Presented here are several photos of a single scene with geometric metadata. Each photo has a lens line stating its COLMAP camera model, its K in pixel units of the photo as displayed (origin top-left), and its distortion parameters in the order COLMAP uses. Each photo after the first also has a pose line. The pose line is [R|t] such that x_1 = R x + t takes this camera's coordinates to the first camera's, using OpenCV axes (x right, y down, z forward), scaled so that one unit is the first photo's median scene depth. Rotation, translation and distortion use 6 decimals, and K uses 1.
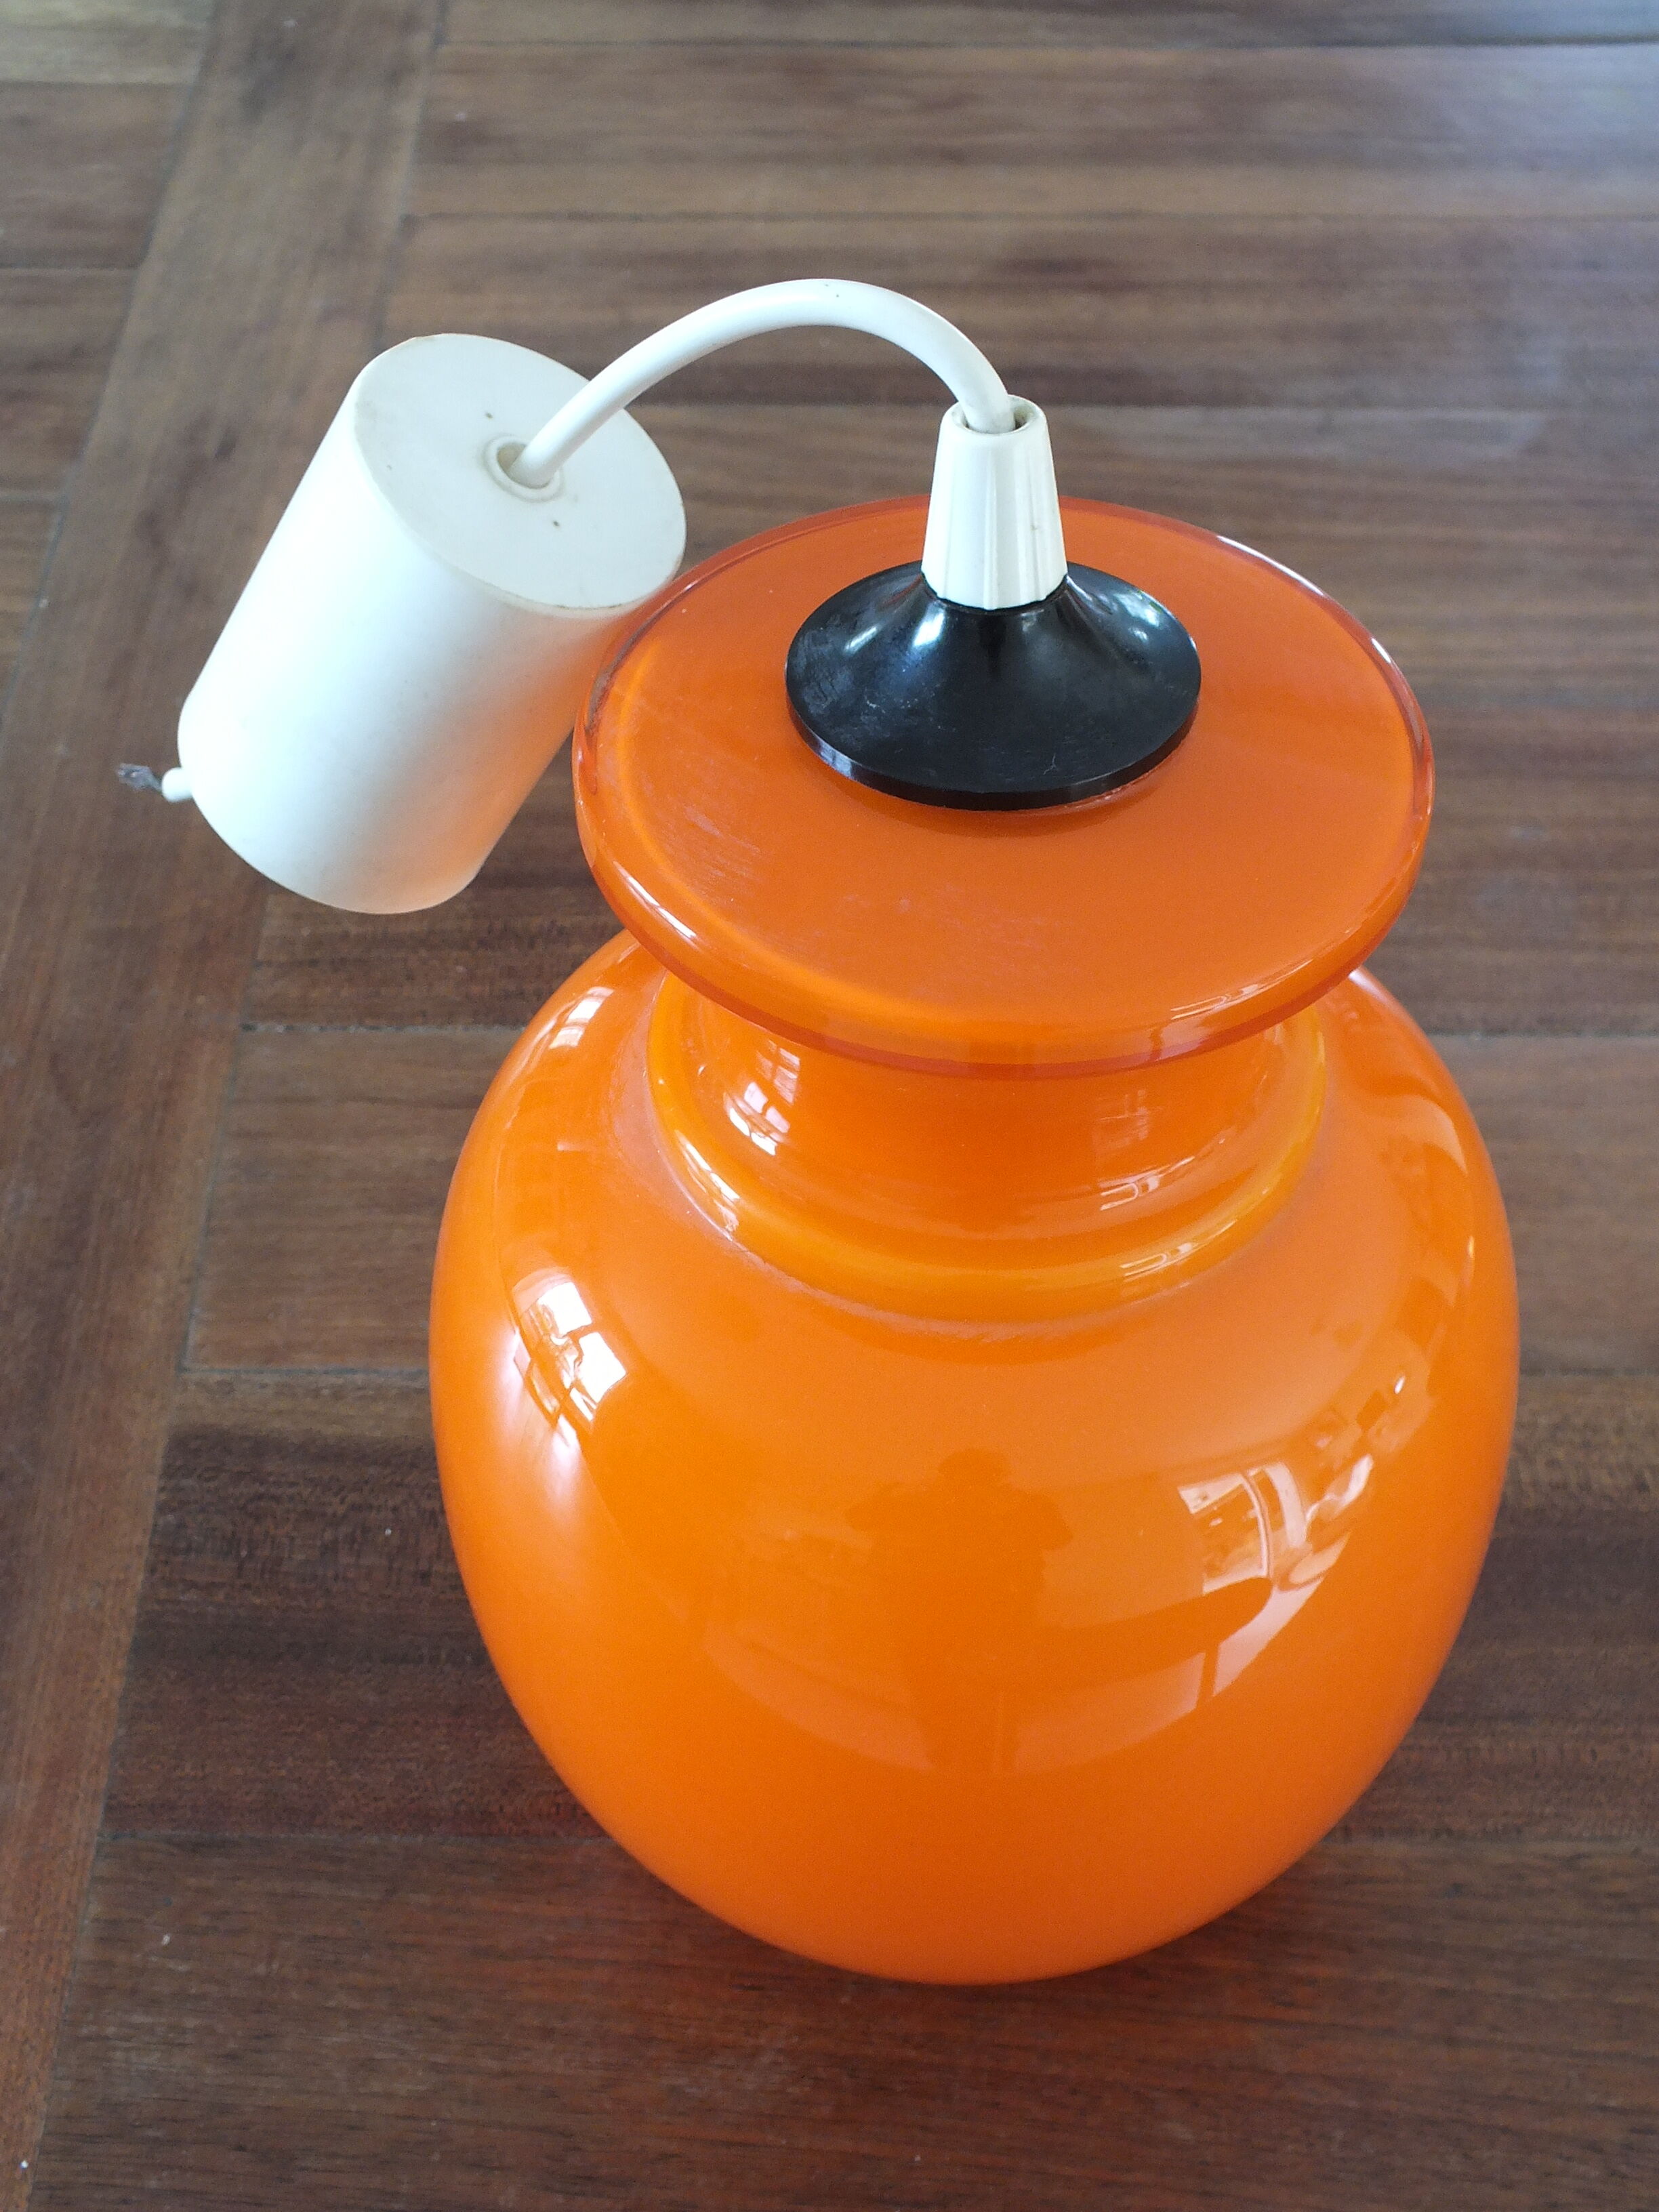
lens RADIAL K [[3136.0, 0, 769.3], [0, 3136.0, 1108.7], [0, 0, 1]] dist [-0.215570, 0.878831]
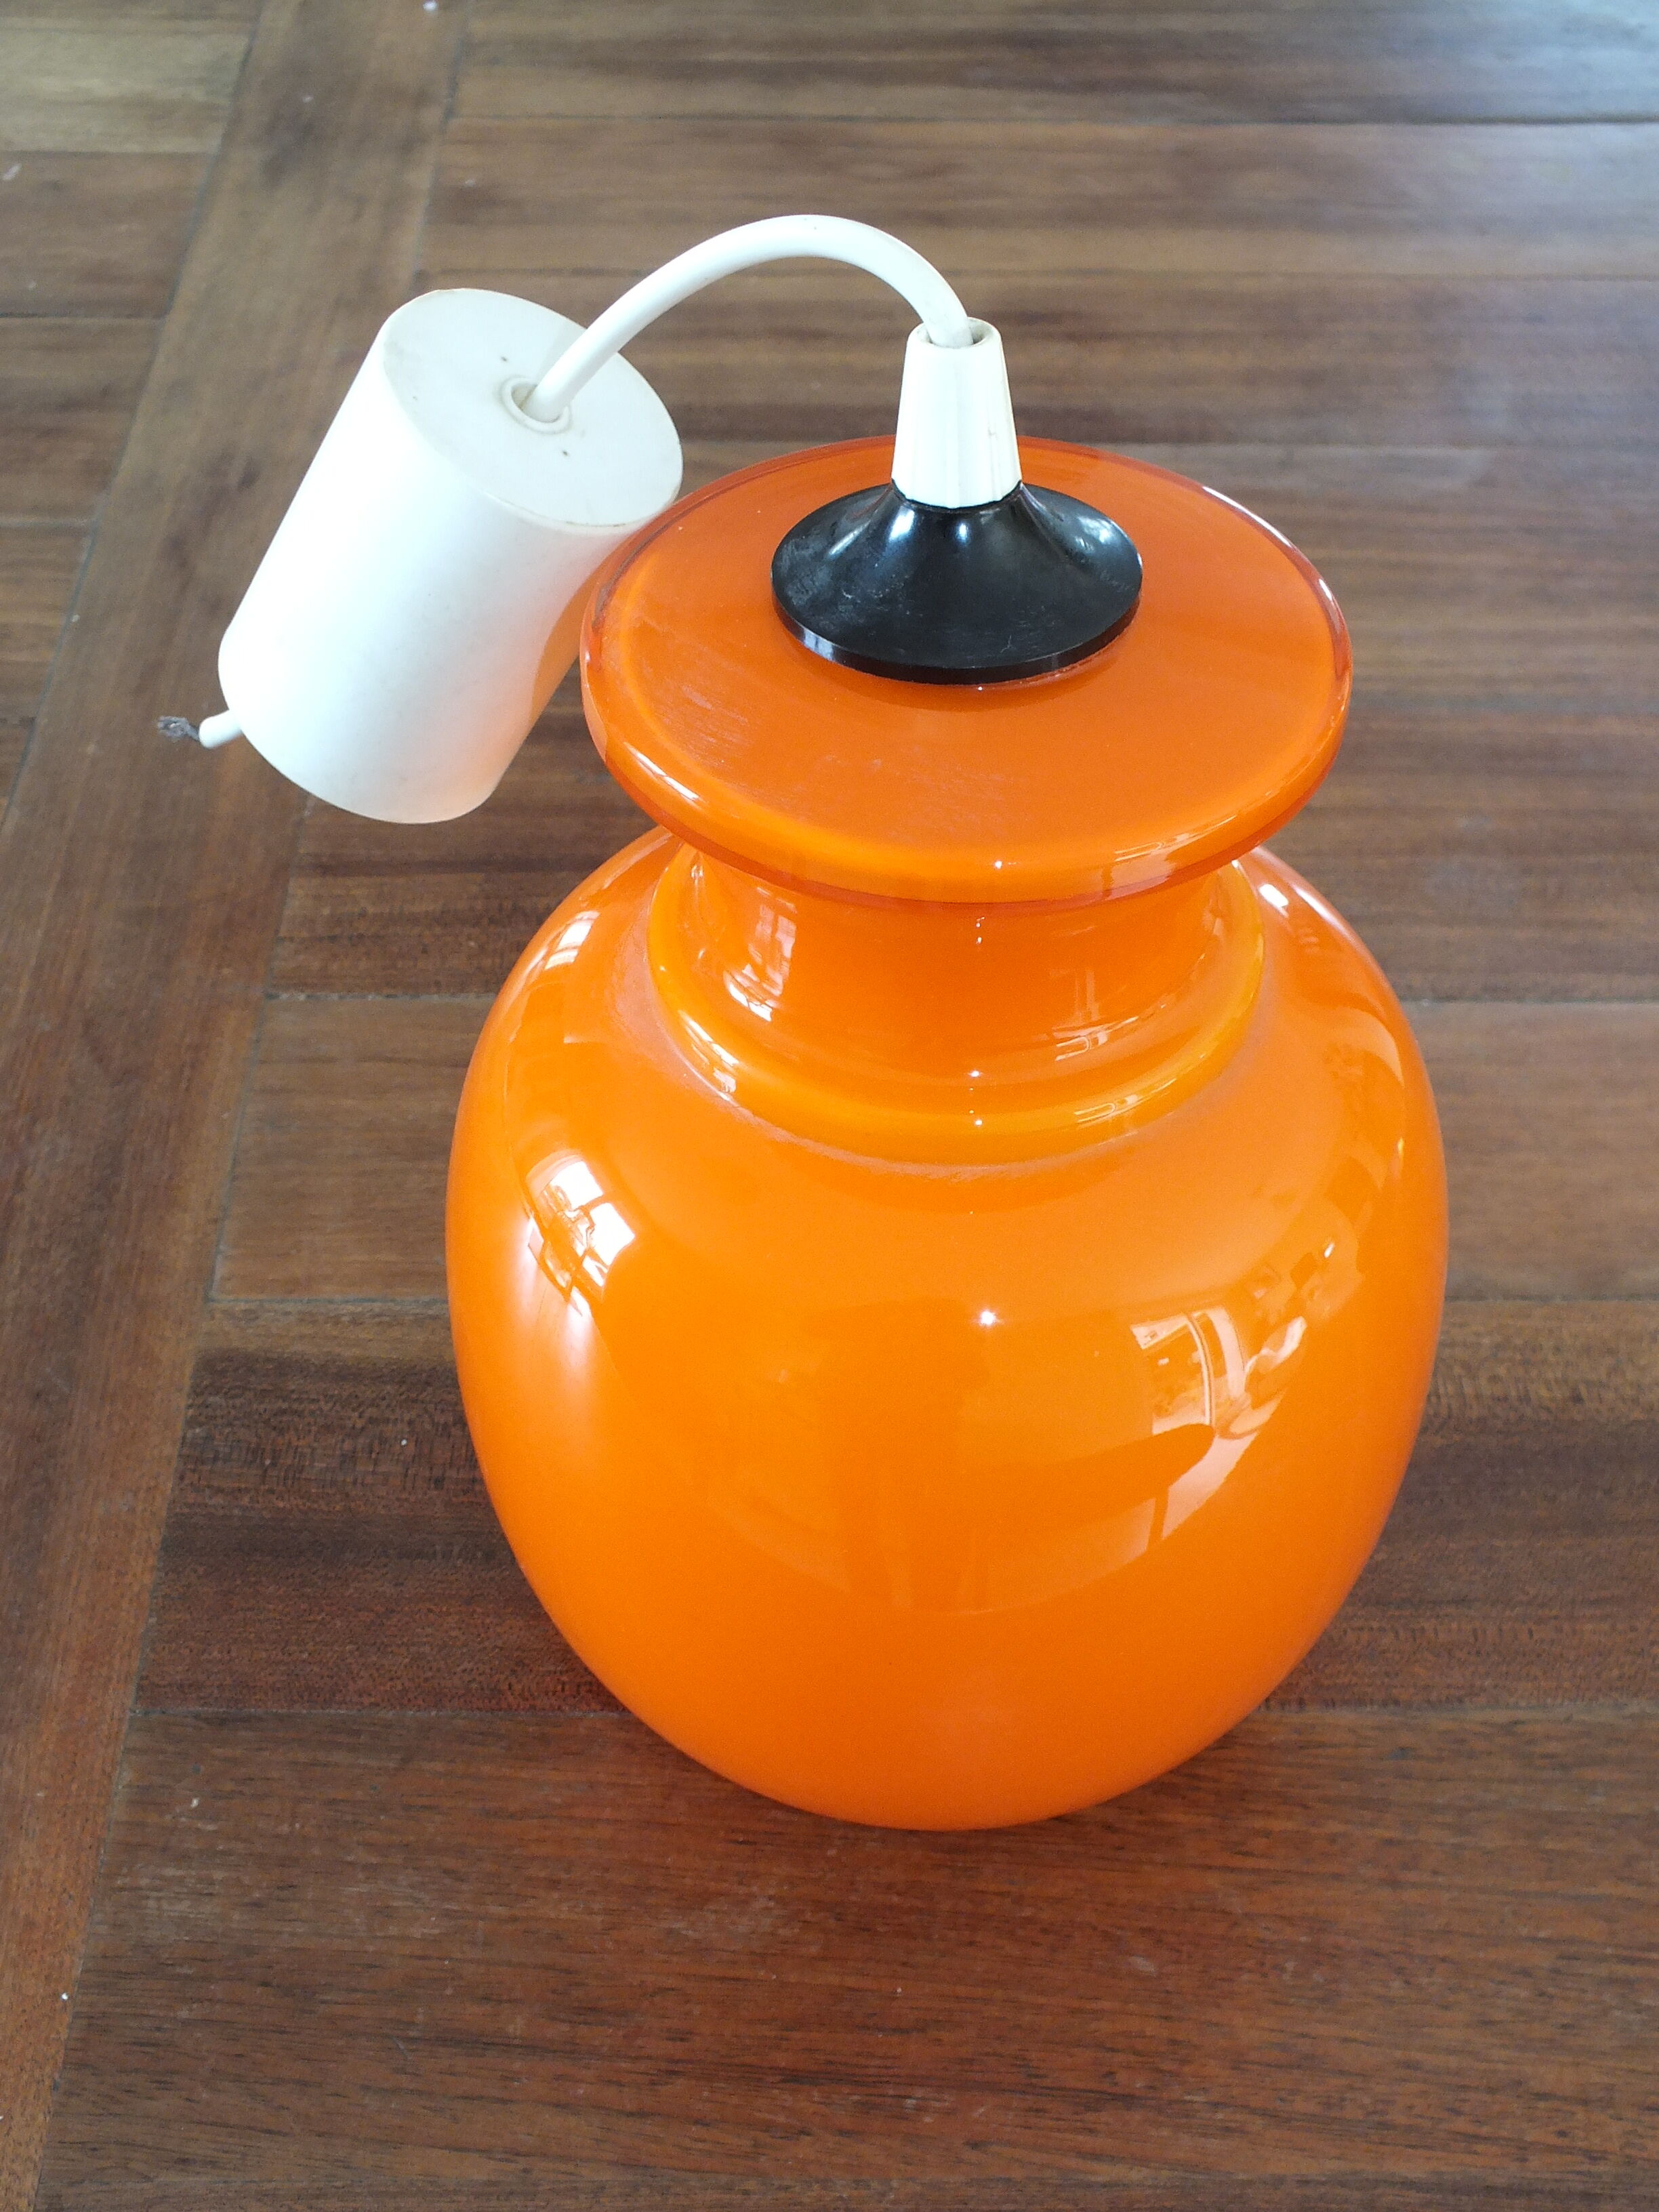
lens RADIAL K [[3131.0, 0, 829.5], [0, 3131.0, 1106.0], [0, 0, 1]] dist [-0.116308, 0.378447]
pose [[0.999819, -0.001628, 0.018930, 0.003411], [0.002476, 0.998990, -0.044863, 0.071045], [-0.018838, 0.044902, 0.998814, -0.076525]]
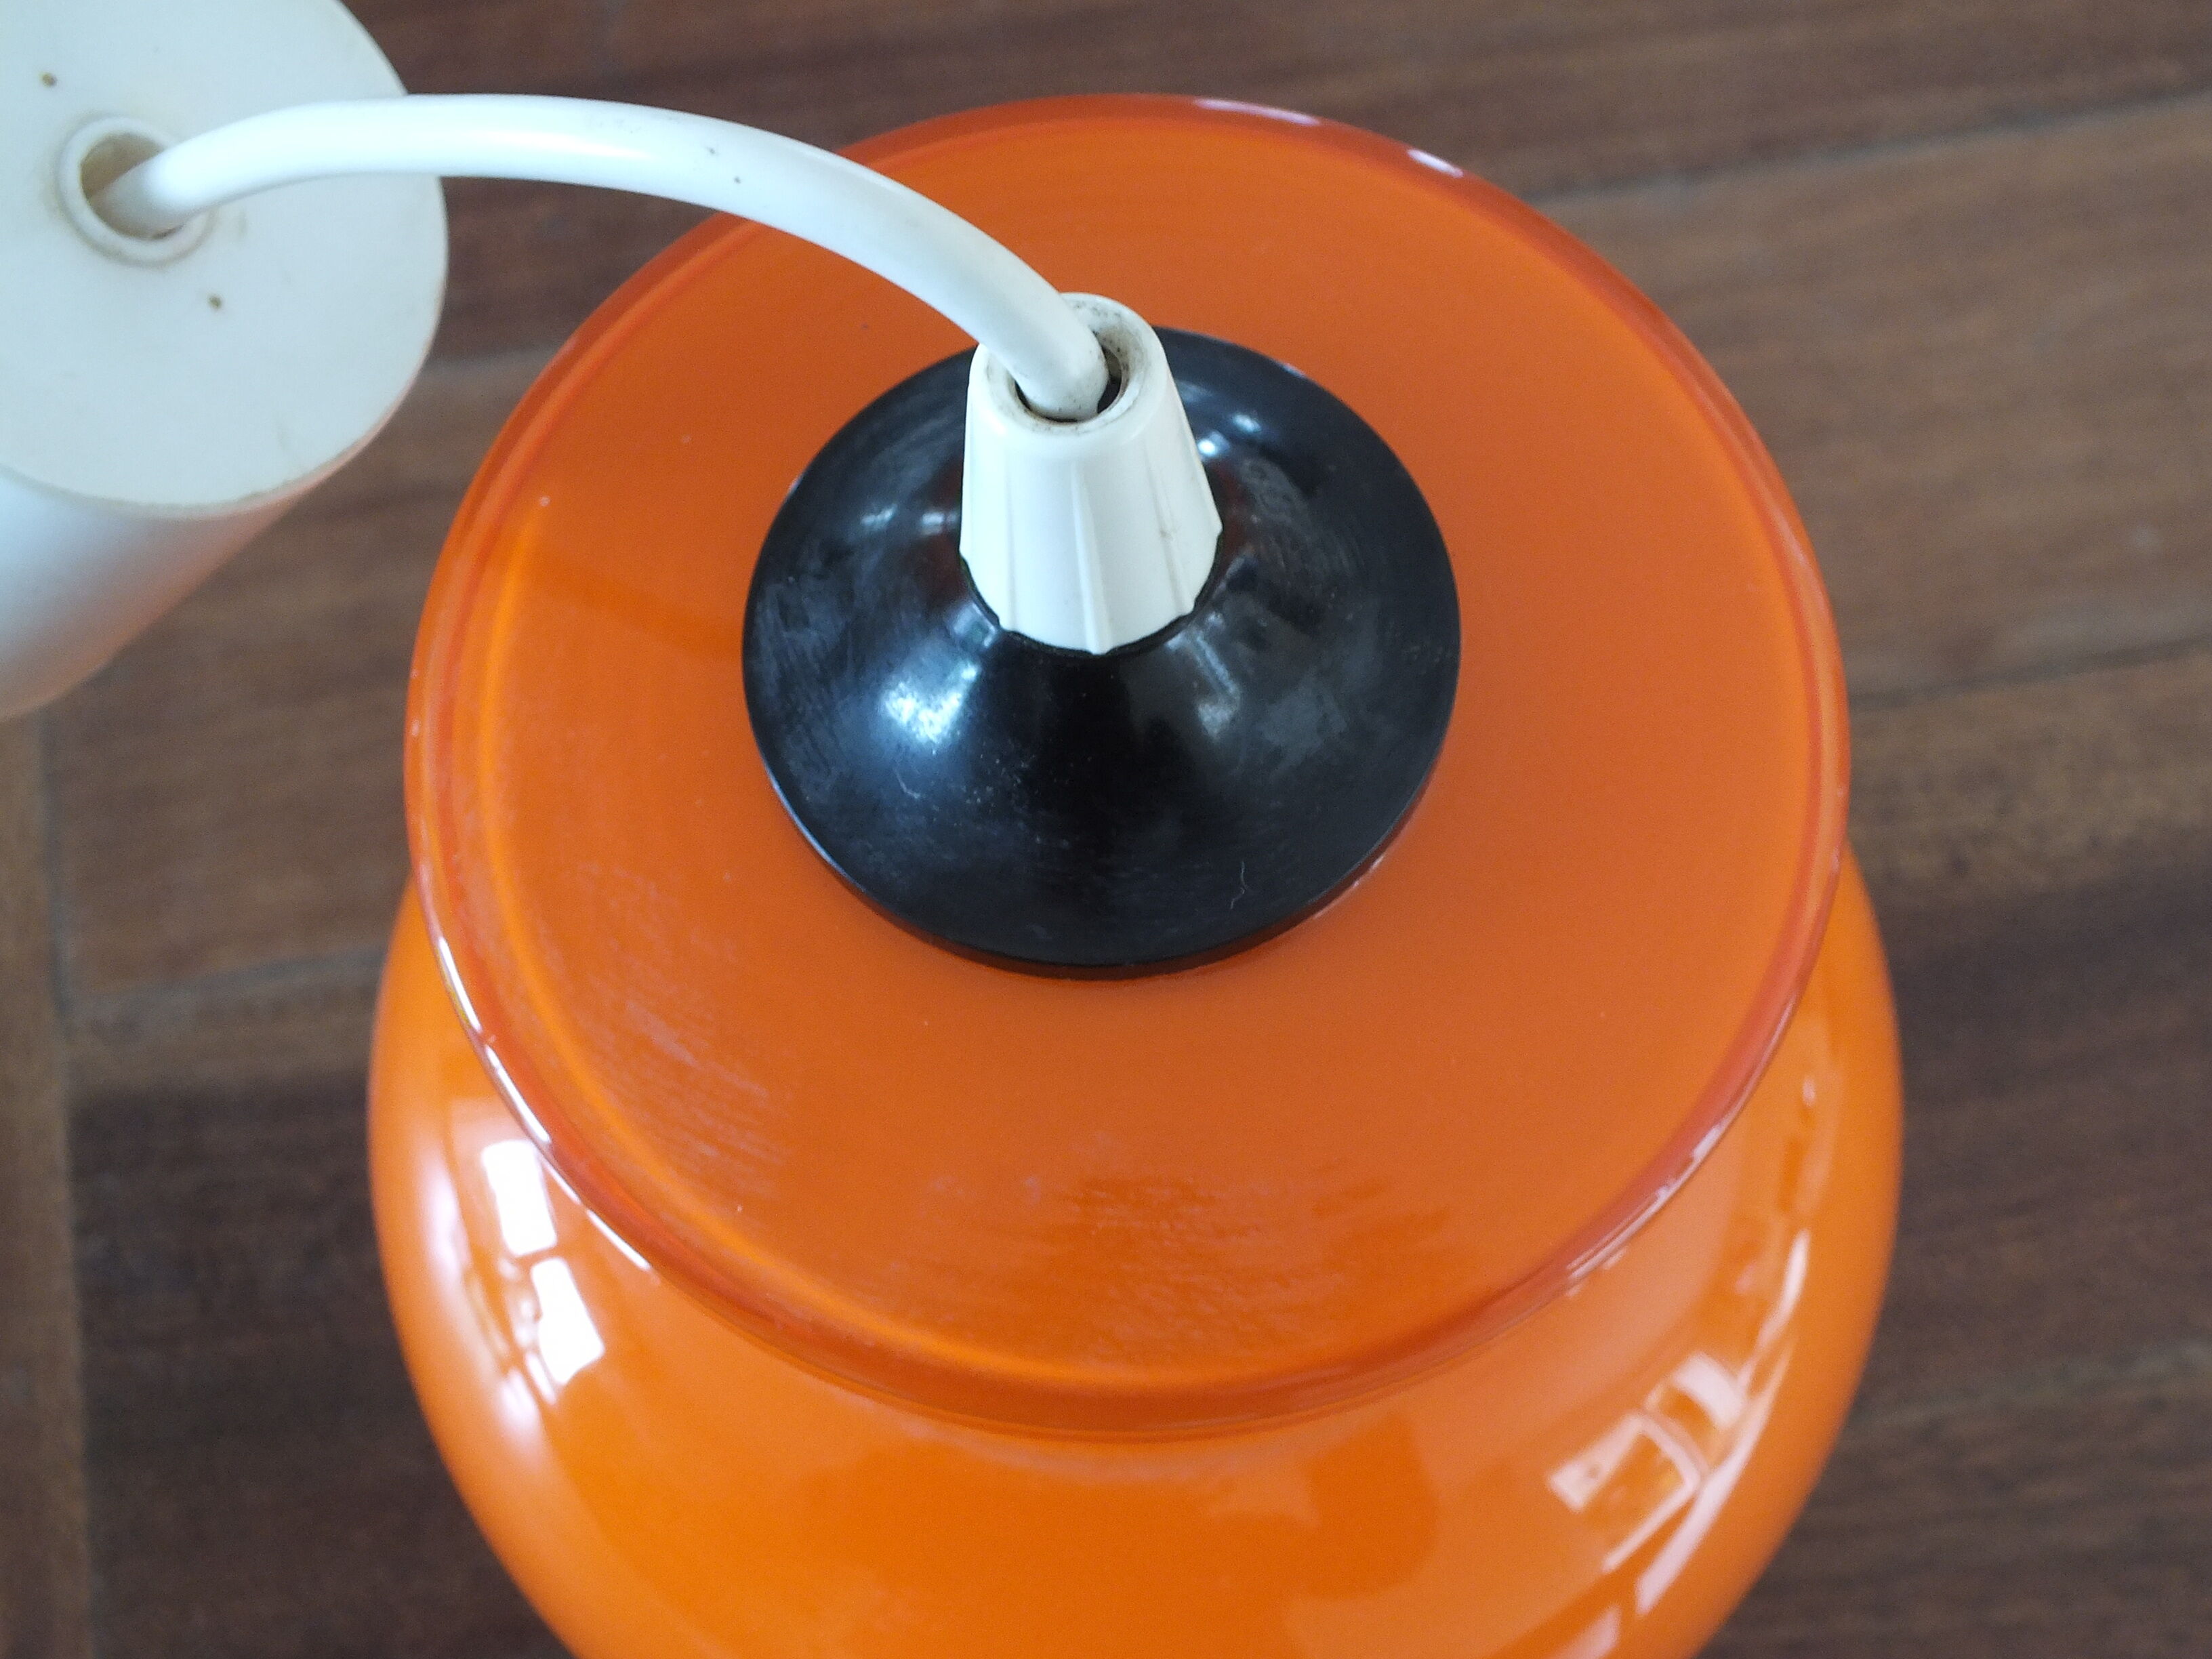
lens RADIAL K [[3131.0, 0, 1106.0], [0, 3131.0, 829.5], [0, 0, 1]] dist [-0.116308, 0.378447]
pose [[0.983042, -0.172036, 0.063492, 0.020737], [0.133589, 0.909033, 0.394731, -0.235779], [-0.125624, -0.379556, 0.916600, 0.317552]]
